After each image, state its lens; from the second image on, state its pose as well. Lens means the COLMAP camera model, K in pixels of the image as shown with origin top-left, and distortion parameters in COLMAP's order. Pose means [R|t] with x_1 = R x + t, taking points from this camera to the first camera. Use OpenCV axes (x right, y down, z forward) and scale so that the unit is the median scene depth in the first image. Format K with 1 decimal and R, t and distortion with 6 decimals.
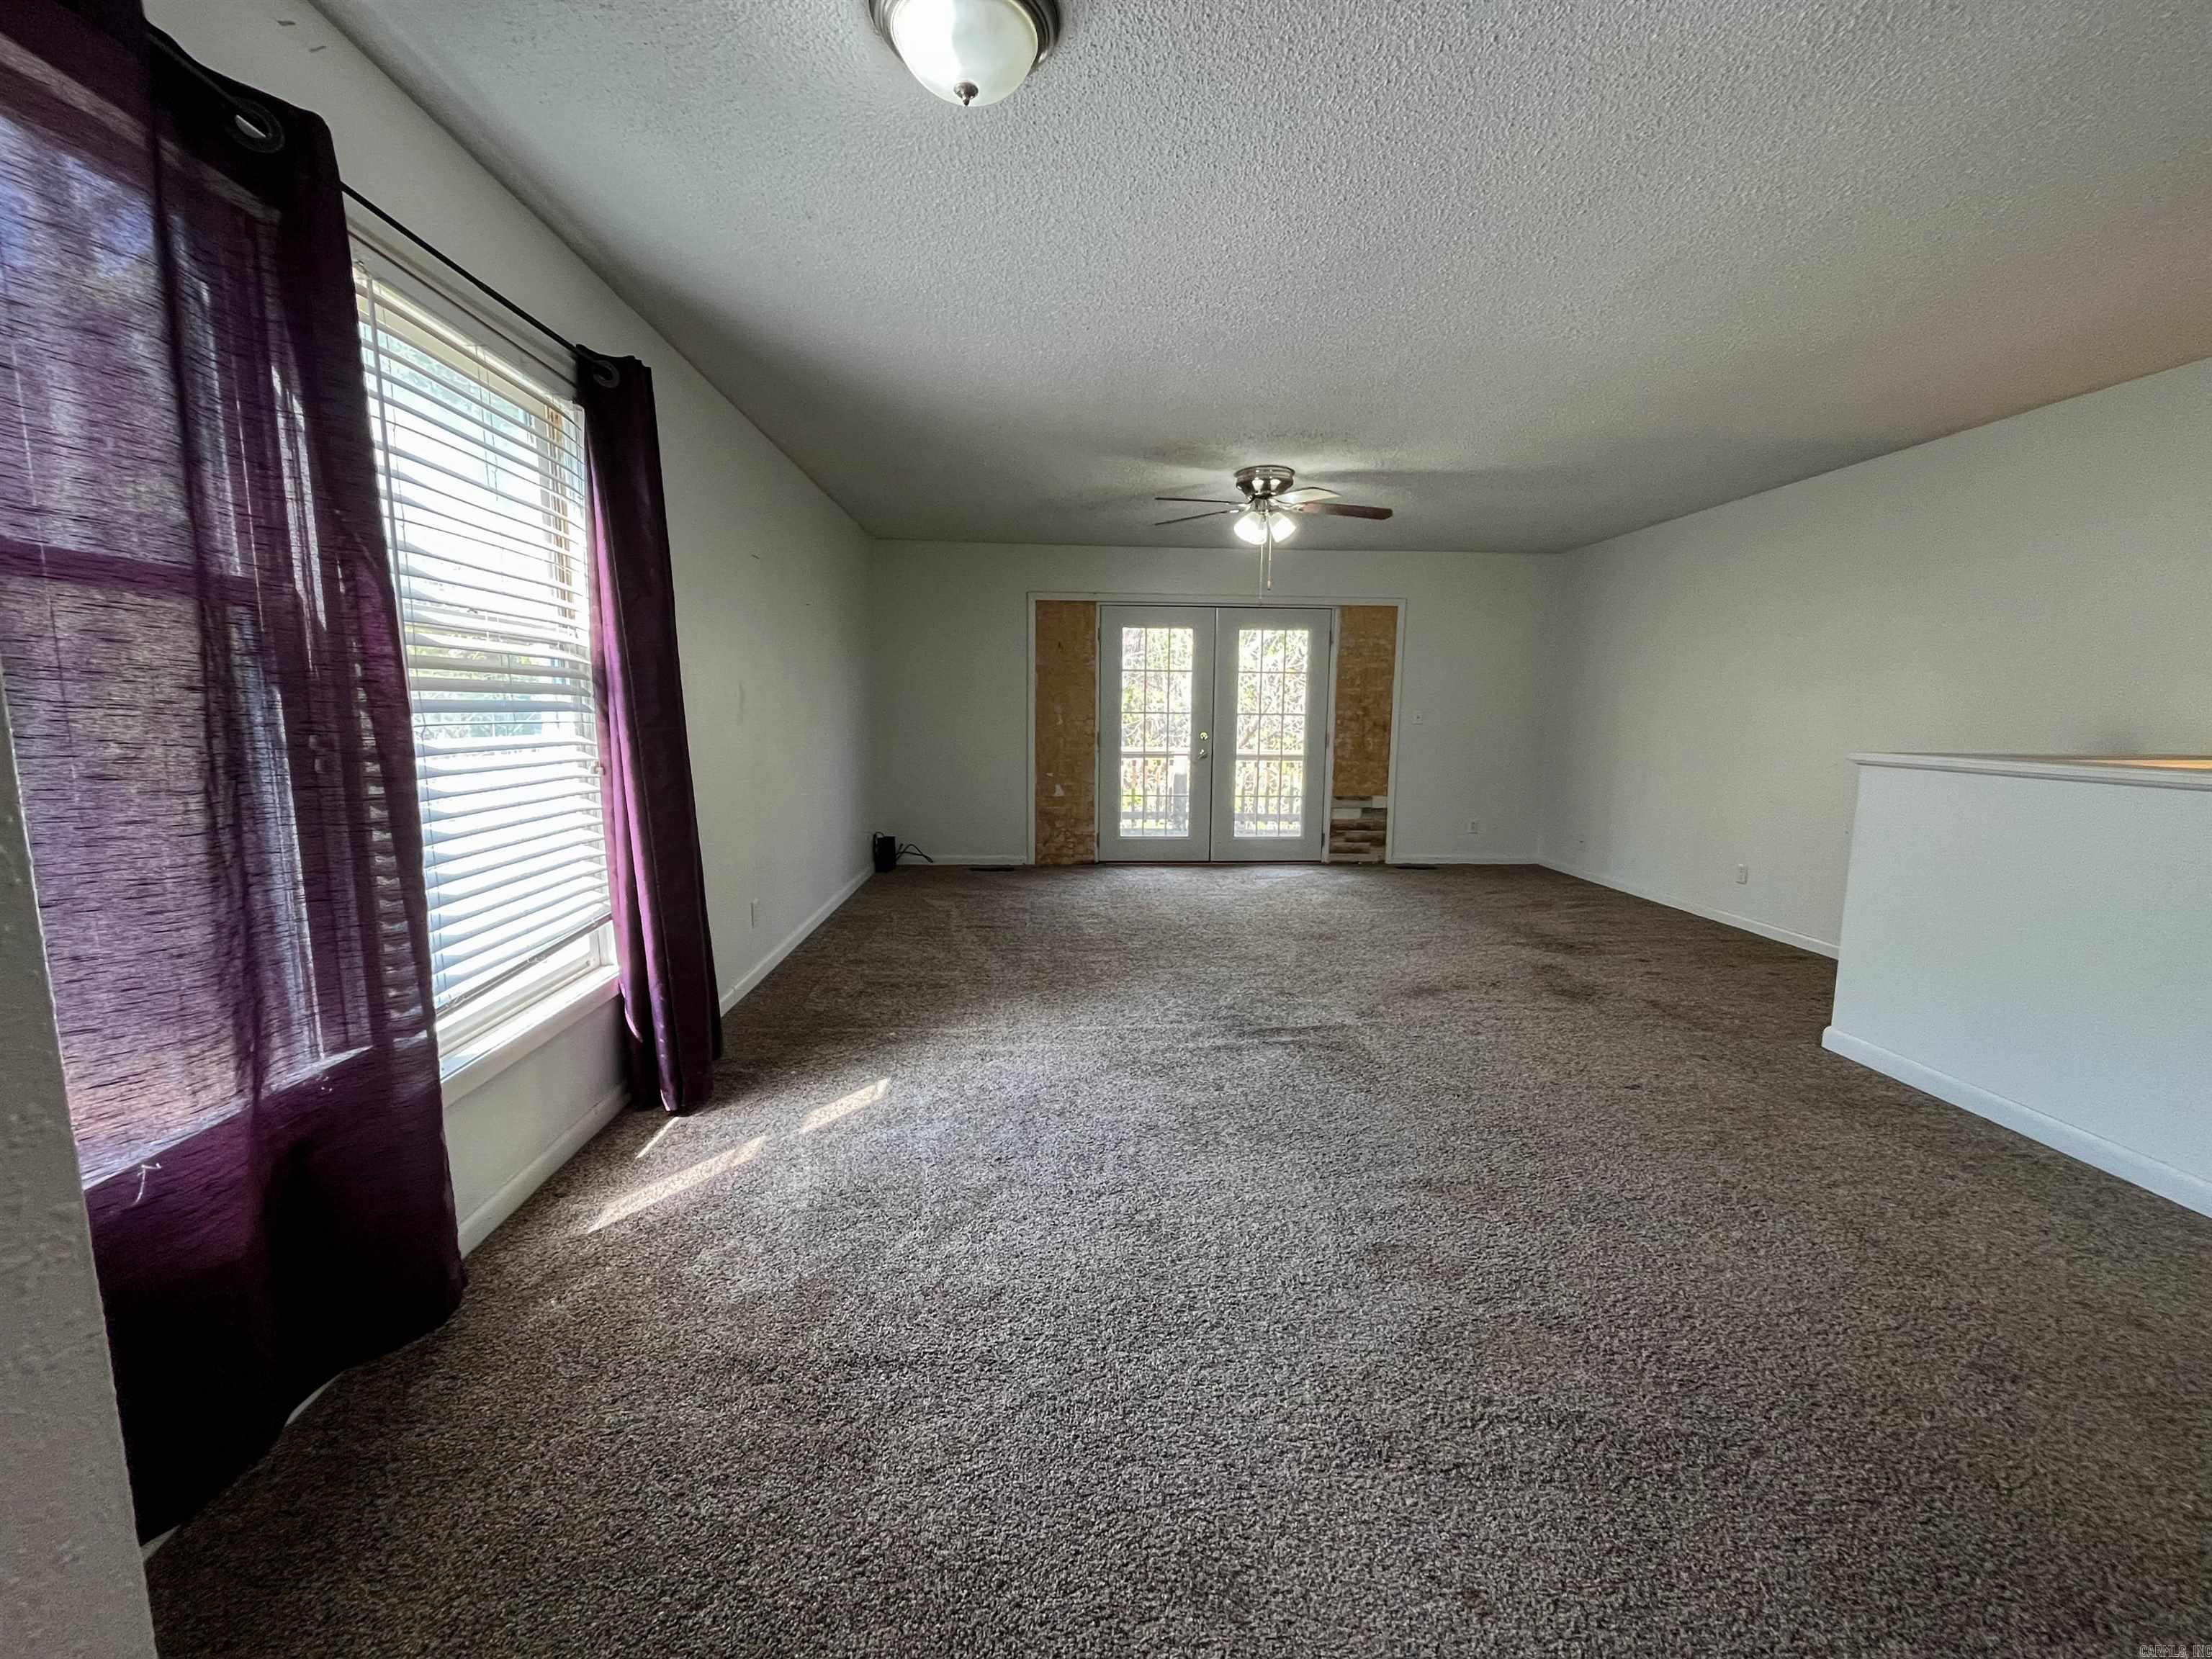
lens RADIAL K [[887.7, 0, 1100.7], [0, 887.7, 833.7], [0, 0, 1]] dist [-0.005497, -0.000468]
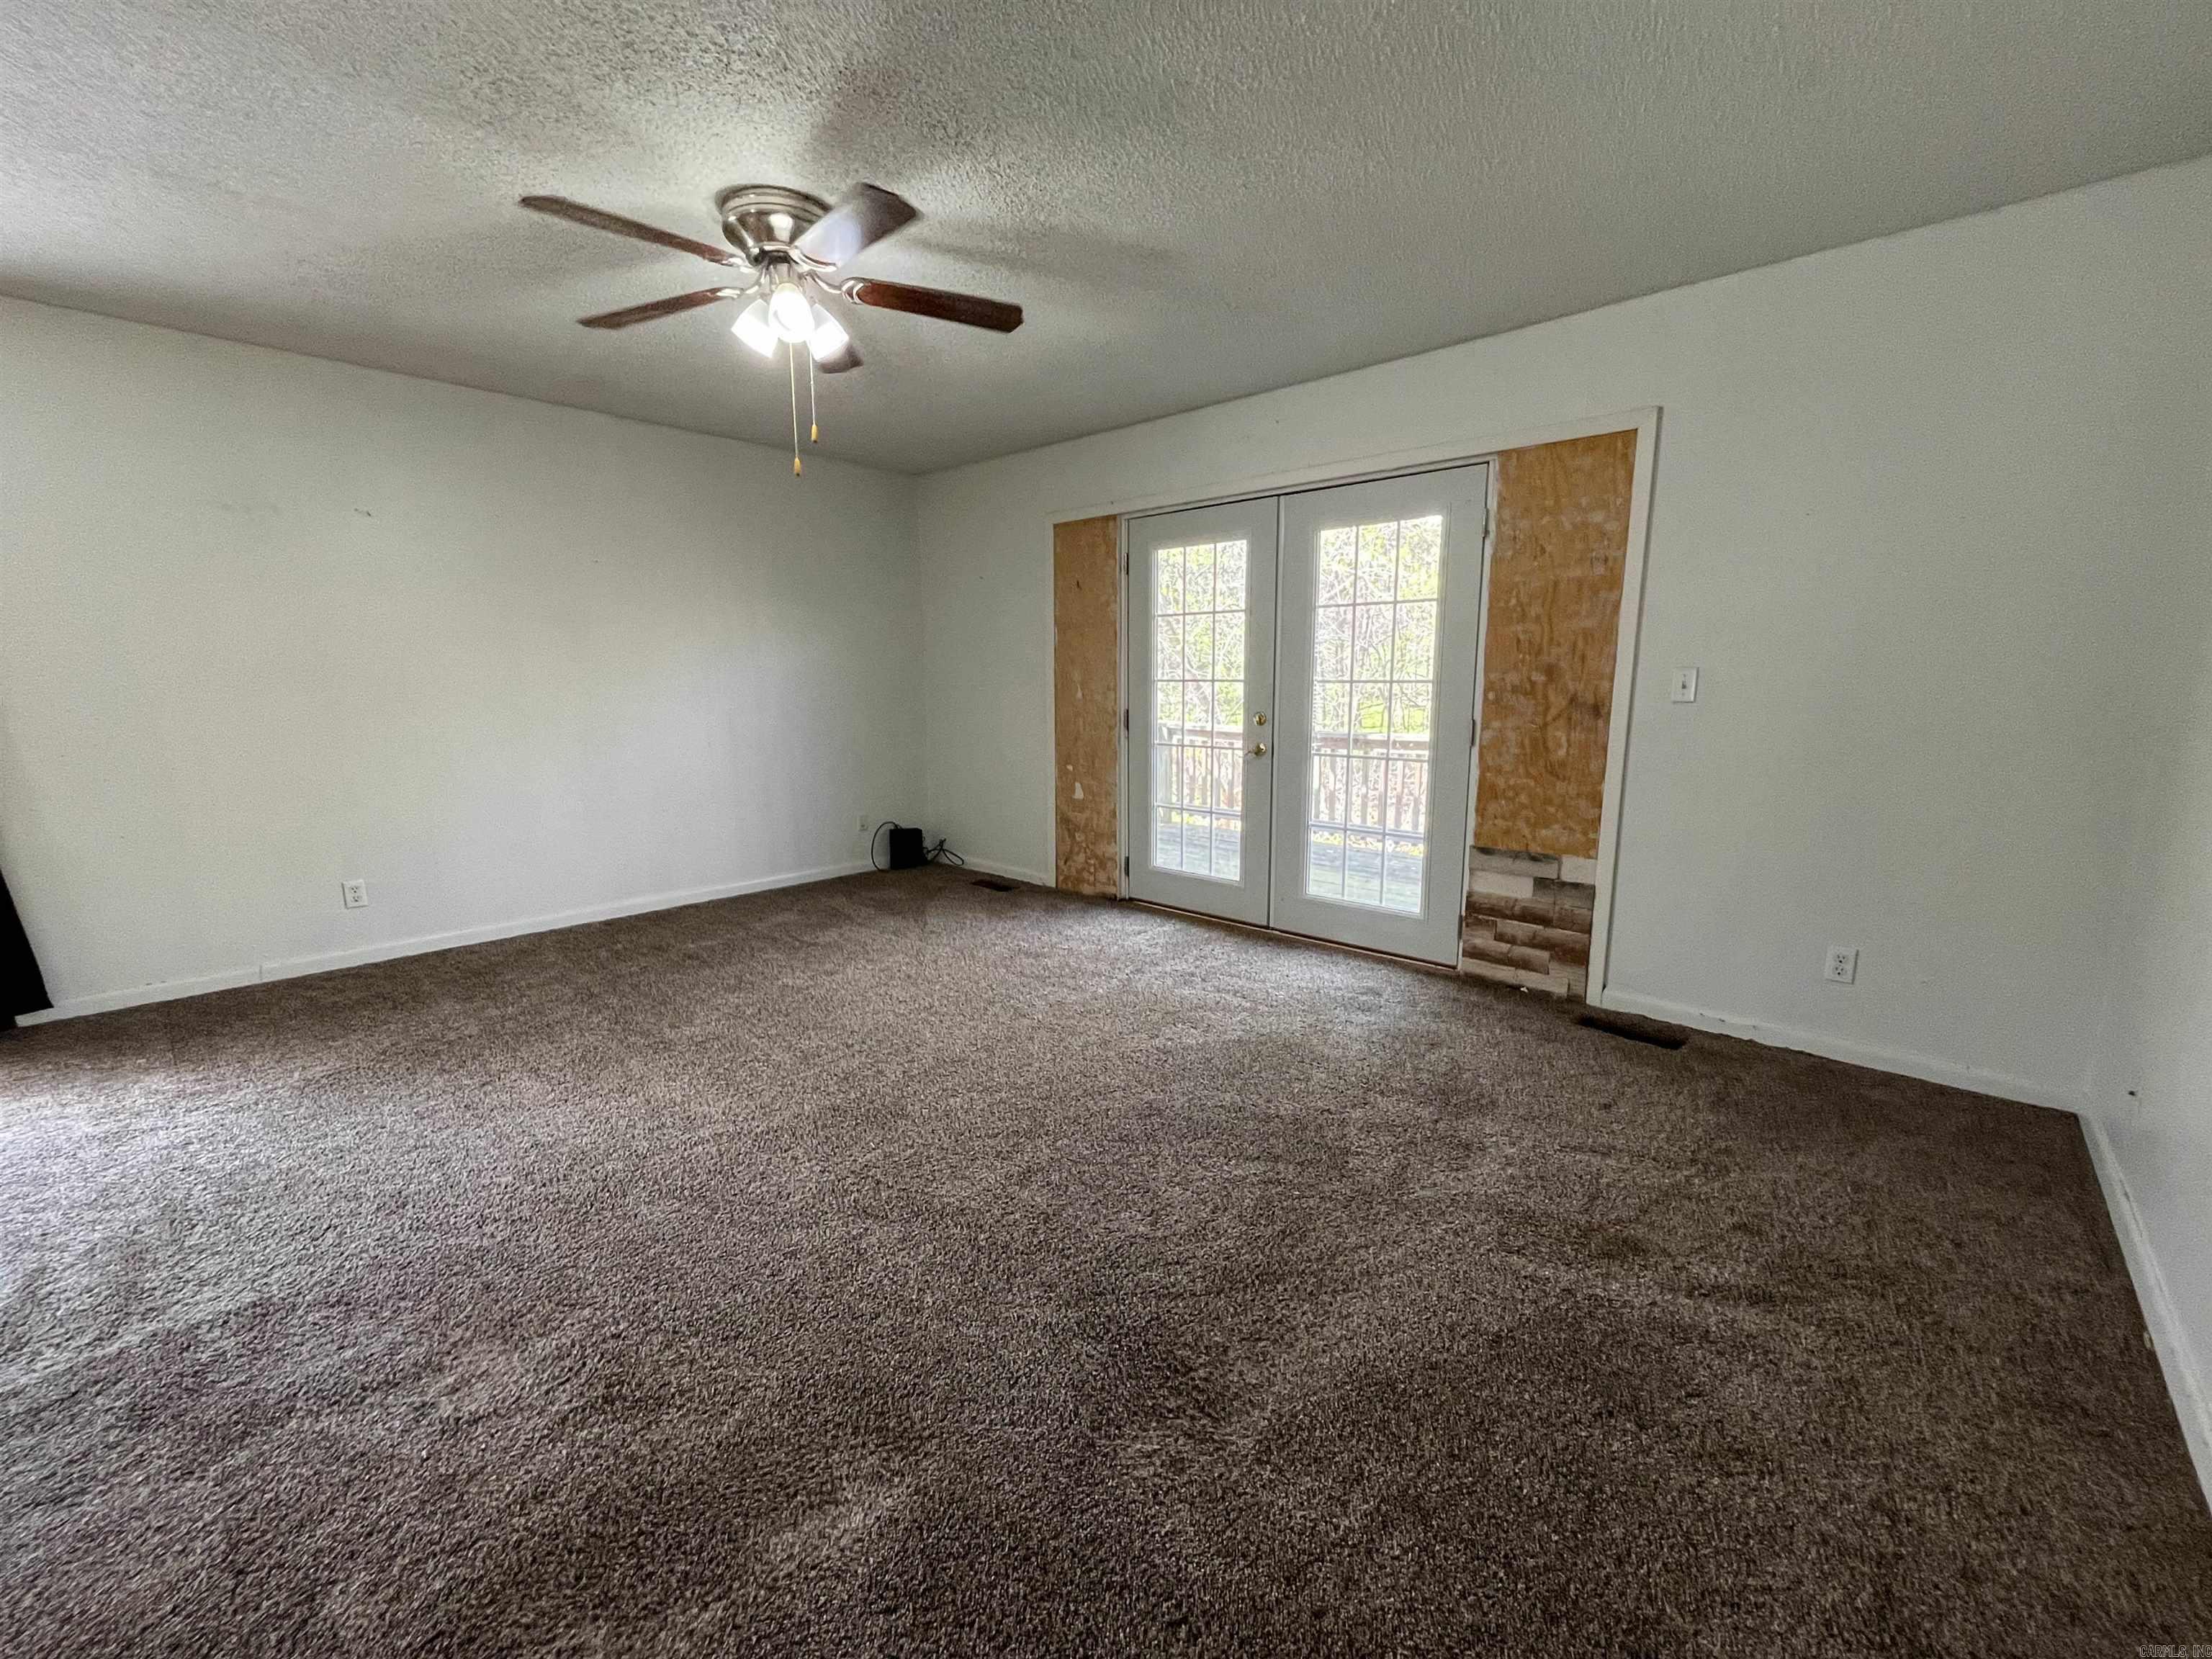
lens RADIAL K [[895.3, 0, 1104.9], [0, 895.3, 832.3], [0, 0, 1]] dist [0.001961, -0.002476]
pose [[0.696579, 0.112596, -0.708590, 0.483003], [-0.091756, 0.993480, 0.067665, -0.066015], [0.711588, 0.017883, 0.702369, 0.508047]]
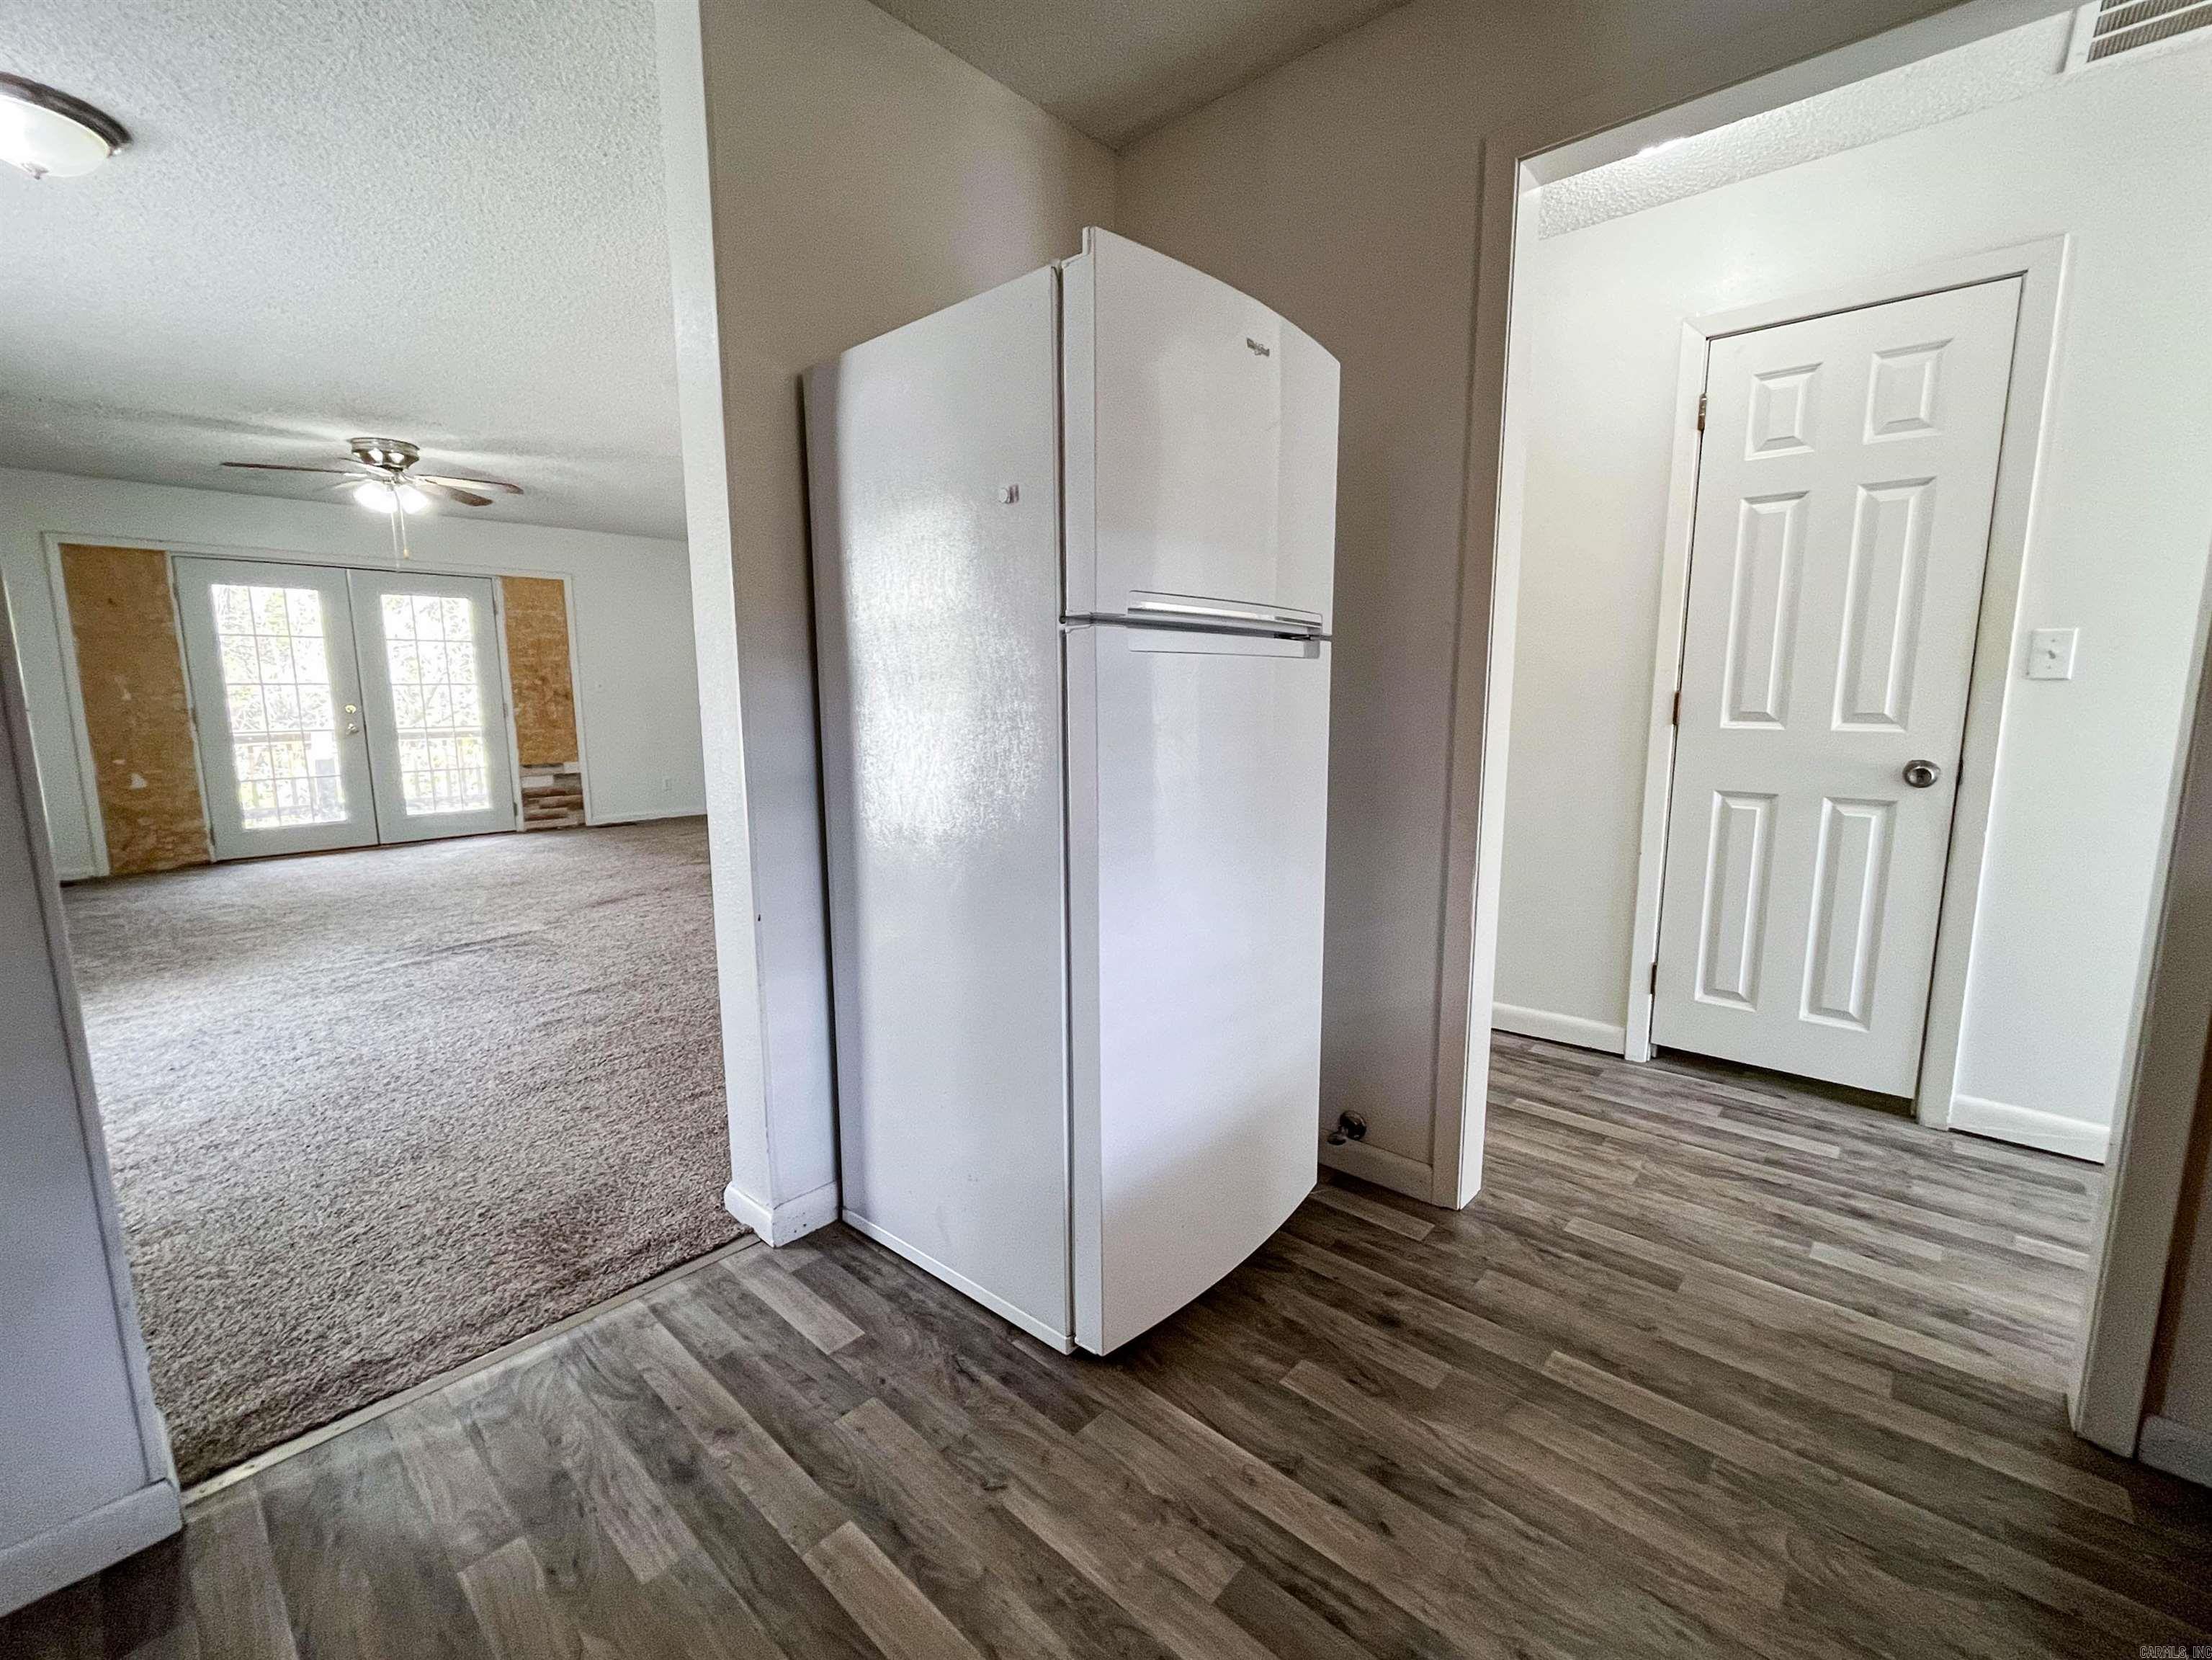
lens RADIAL K [[975.3, 0, 1070.5], [0, 975.3, 825.1], [0, 0, 1]] dist [0.028845, -0.000604]
pose [[0.737579, -0.112780, 0.665776, -0.030725], [0.114563, 0.992561, 0.041219, 0.052290], [-0.665472, 0.045871, 0.745012, -0.254277]]
